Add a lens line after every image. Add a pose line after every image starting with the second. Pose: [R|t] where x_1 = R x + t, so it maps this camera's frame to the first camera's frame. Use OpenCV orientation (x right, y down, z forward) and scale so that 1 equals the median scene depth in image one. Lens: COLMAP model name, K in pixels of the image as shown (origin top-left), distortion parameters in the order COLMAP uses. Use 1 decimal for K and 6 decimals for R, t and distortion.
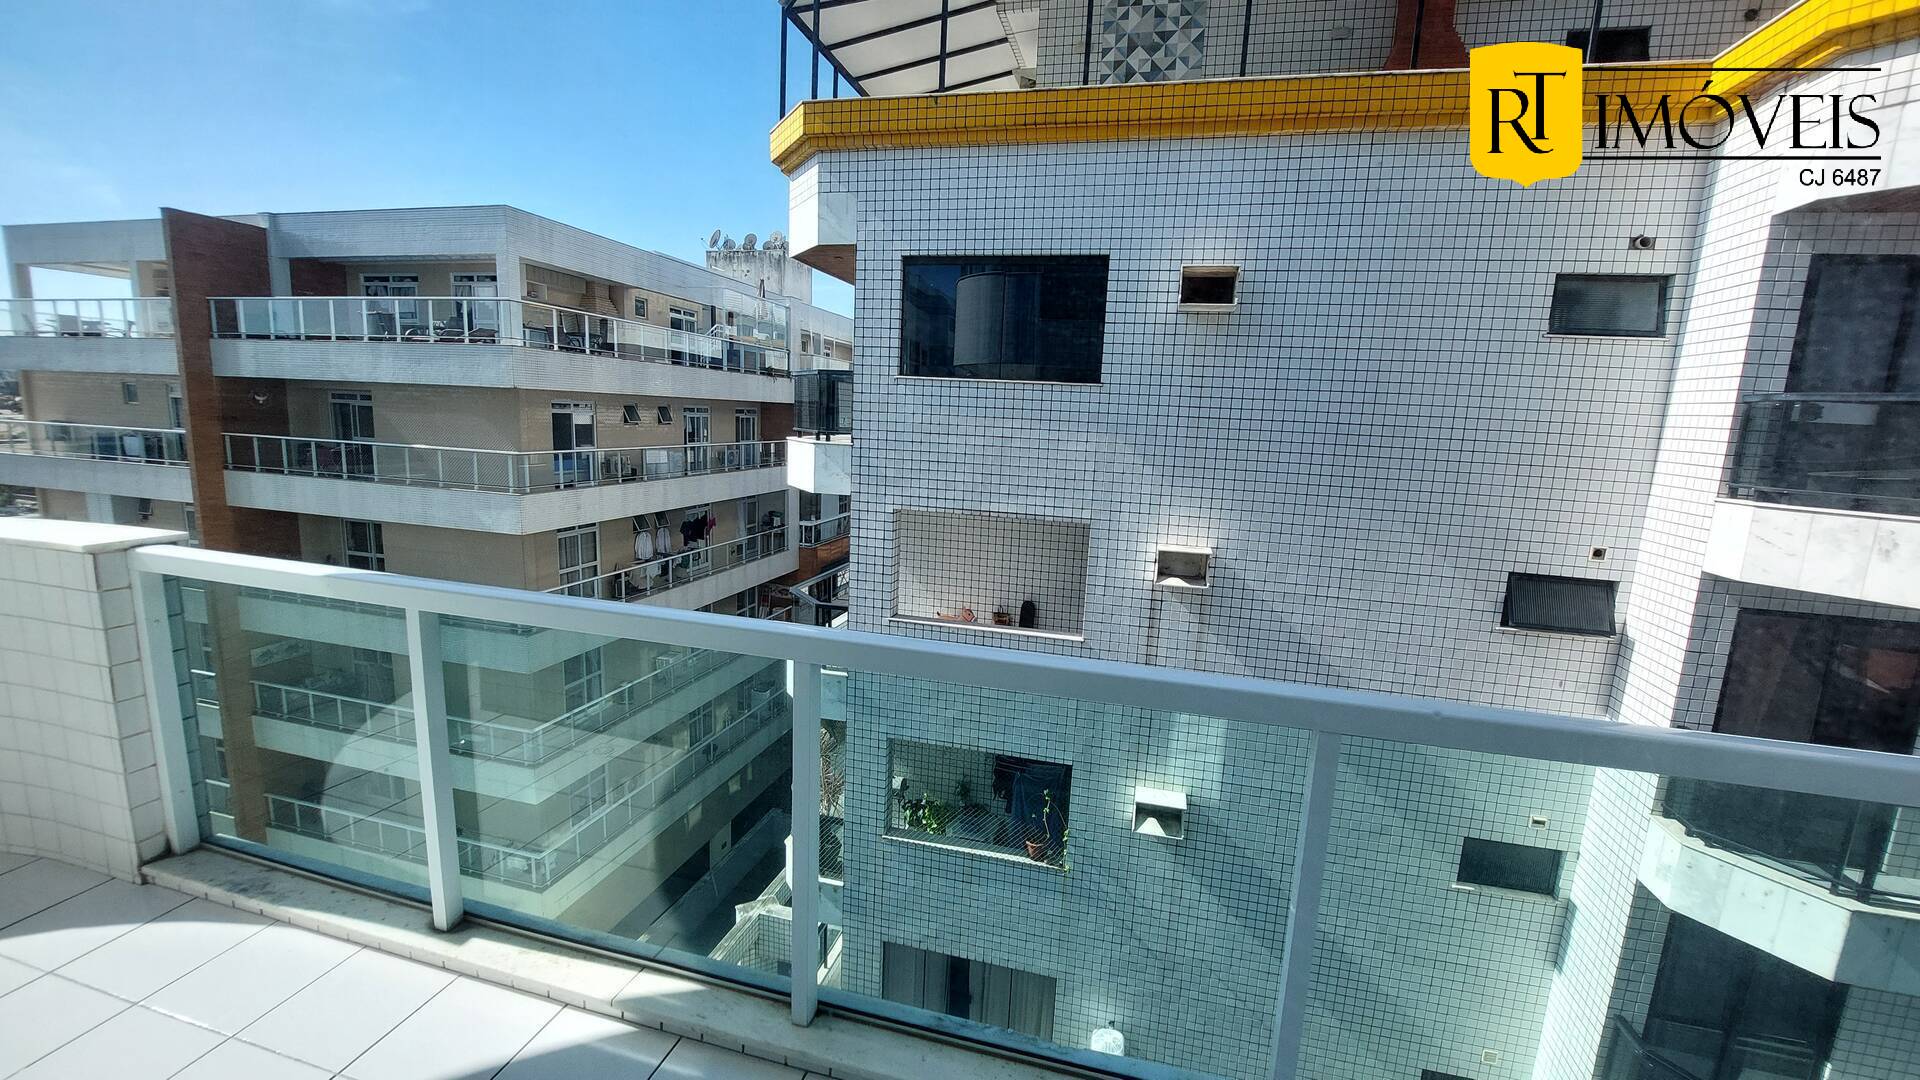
lens RADIAL K [[756.6, 0, 976.1], [0, 756.6, 539.4], [0, 0, 1]] dist [-0.014569, -0.000452]
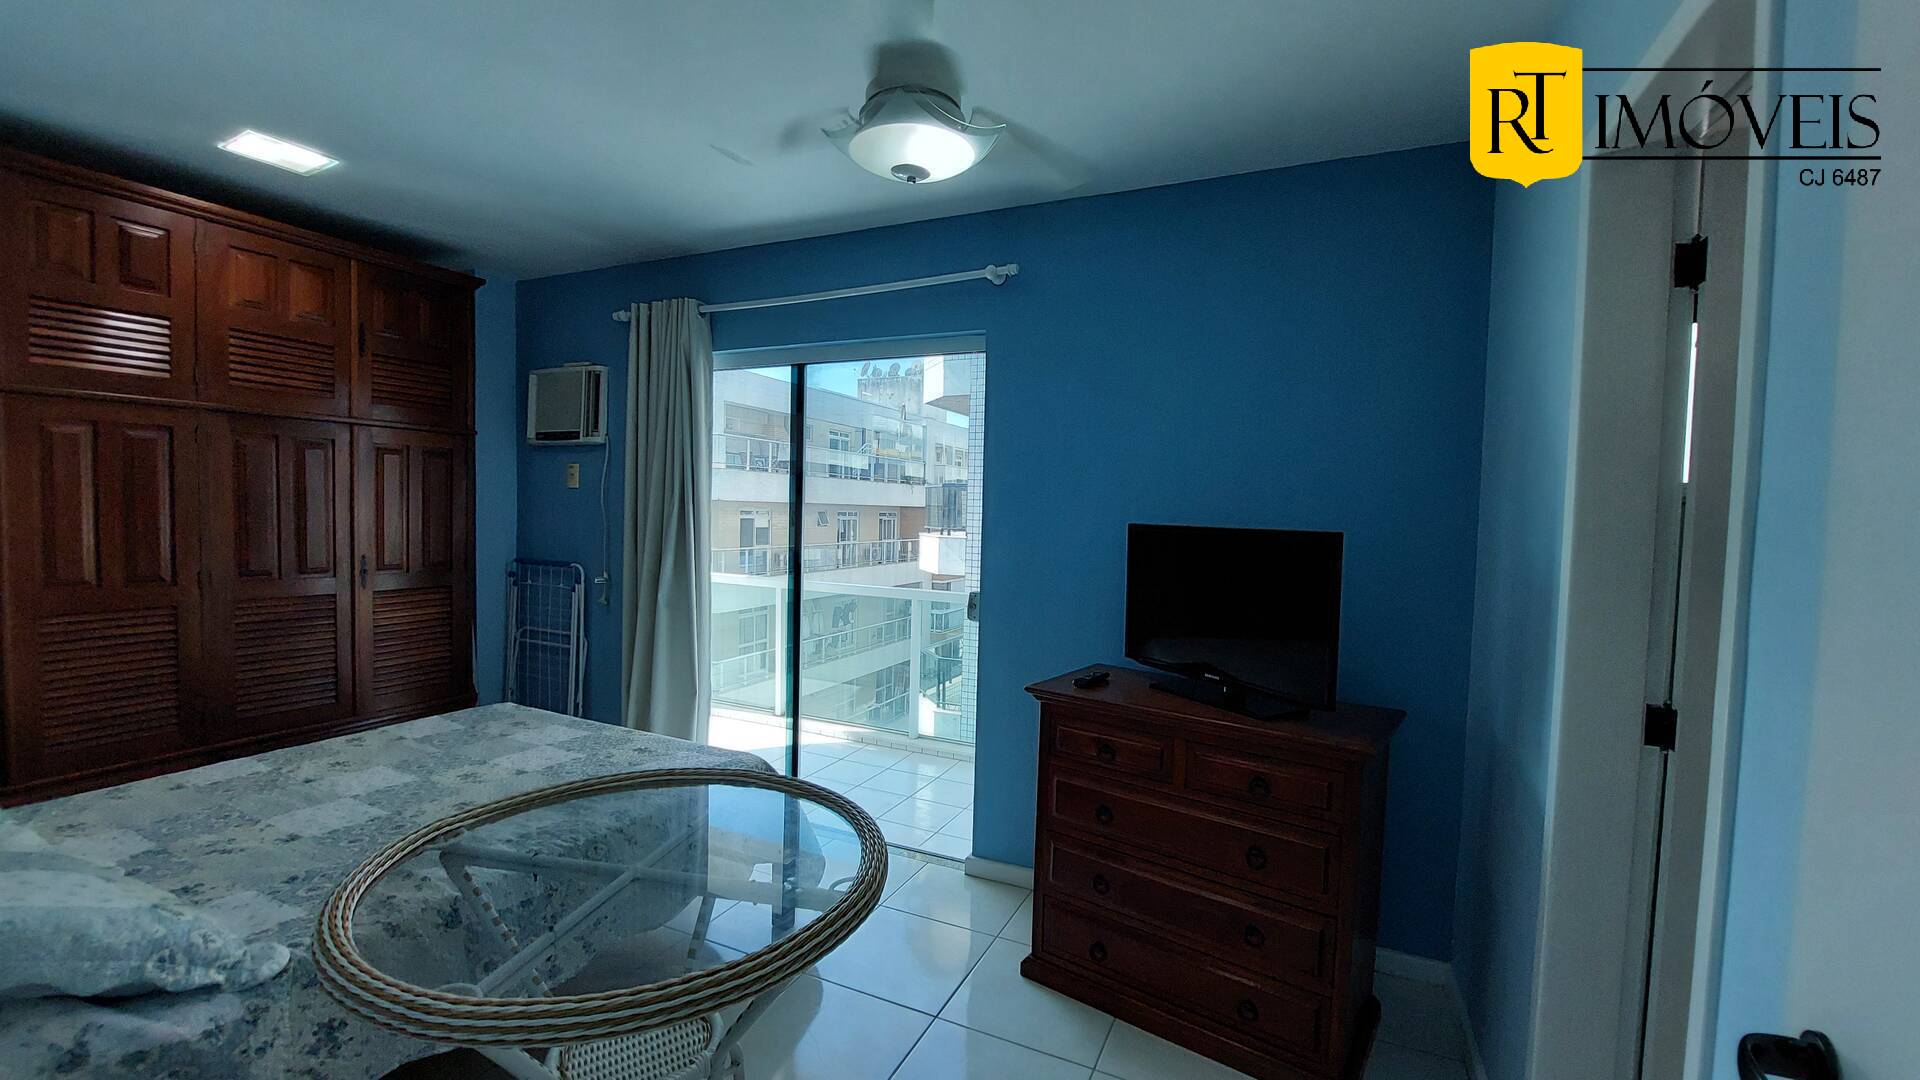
lens RADIAL K [[756.6, 0, 976.1], [0, 756.6, 539.4], [0, 0, 1]] dist [-0.014569, -0.000452]
pose [[0.984774, -0.013115, -0.173345, 0.033644], [-0.009433, 0.991649, -0.128618, 0.019412], [0.173584, 0.128294, 0.976427, -0.120801]]
